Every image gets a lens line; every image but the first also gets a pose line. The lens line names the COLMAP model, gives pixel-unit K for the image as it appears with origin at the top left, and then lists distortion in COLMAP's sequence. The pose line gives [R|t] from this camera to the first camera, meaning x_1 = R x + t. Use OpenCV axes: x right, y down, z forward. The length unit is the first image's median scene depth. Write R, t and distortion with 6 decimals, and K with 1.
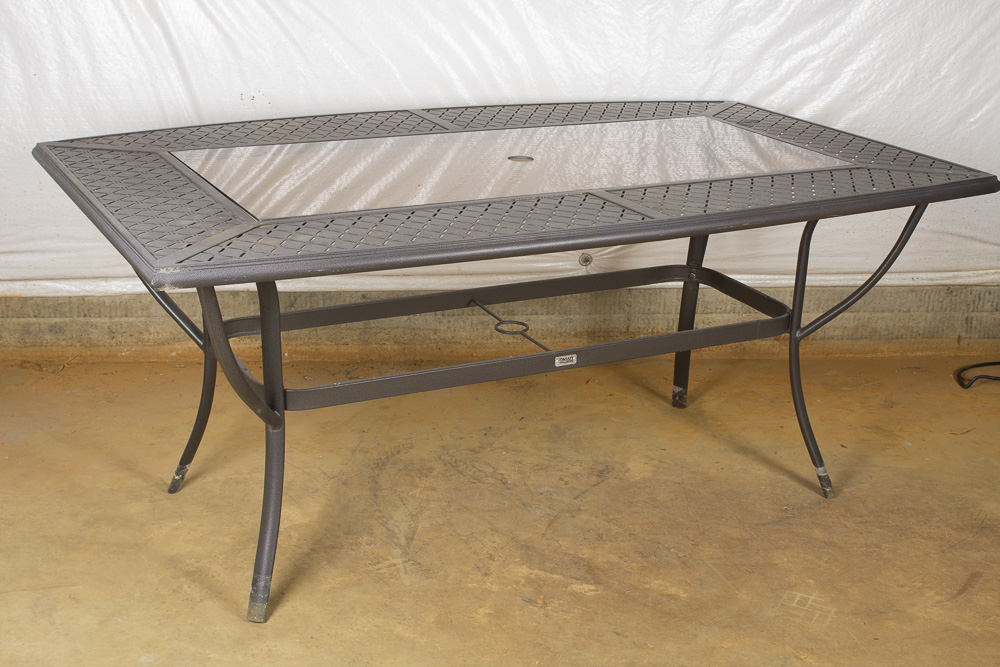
lens RADIAL K [[1509.8, 0, 492.5], [0, 1509.8, 324.3], [0, 0, 1]] dist [-0.021187, 0.000000]
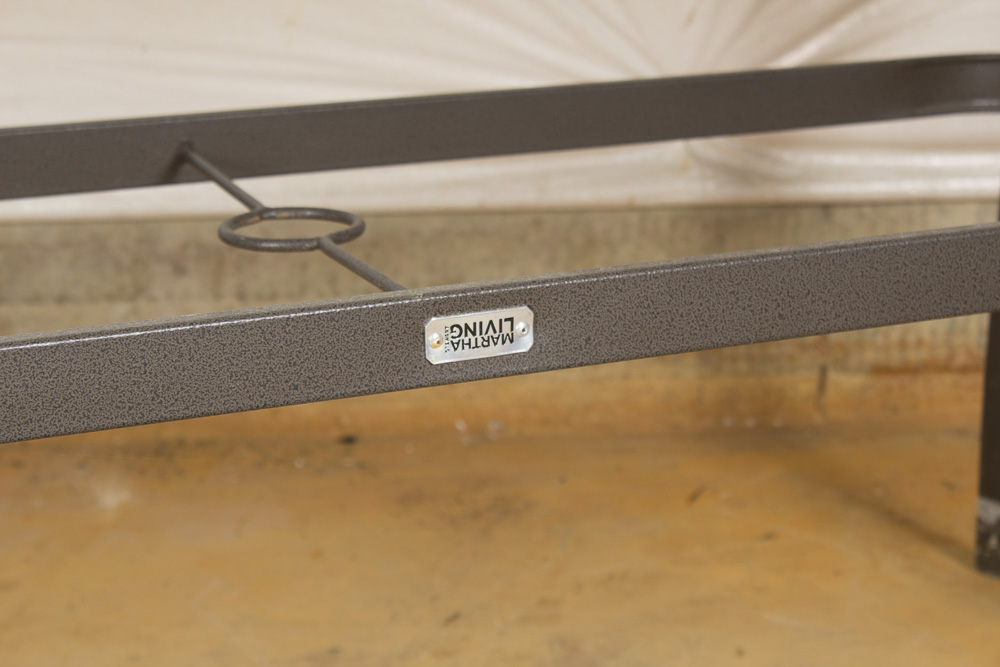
lens RADIAL K [[2360.6, 0, 500.2], [0, 2360.6, 335.6], [0, 0, 1]] dist [0.071377, 0.000000]
pose [[0.997635, -0.019169, -0.066005, 0.064838], [0.015247, 0.998117, -0.059414, 0.038593], [0.067020, 0.058267, 0.996049, 0.595114]]
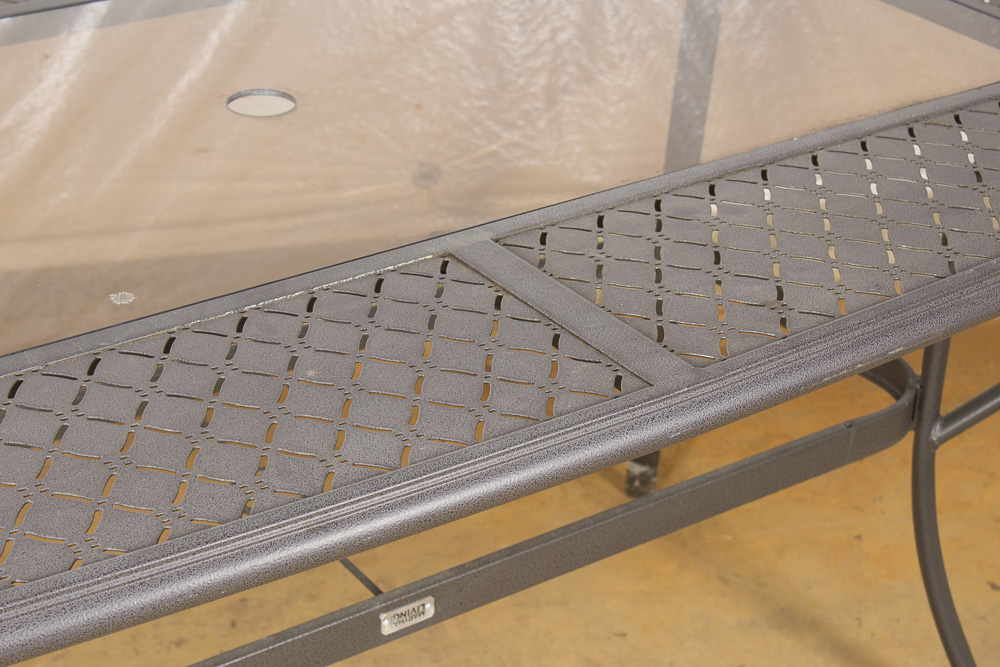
lens RADIAL K [[2029.4, 0, 495.7], [0, 2029.4, 337.4], [0, 0, 1]] dist [0.082315, 0.000000]
pose [[0.993163, -0.067220, 0.095436, 0.022499], [0.048953, 0.982032, 0.182252, -0.128118], [-0.105972, -0.176334, 0.978609, 0.429919]]
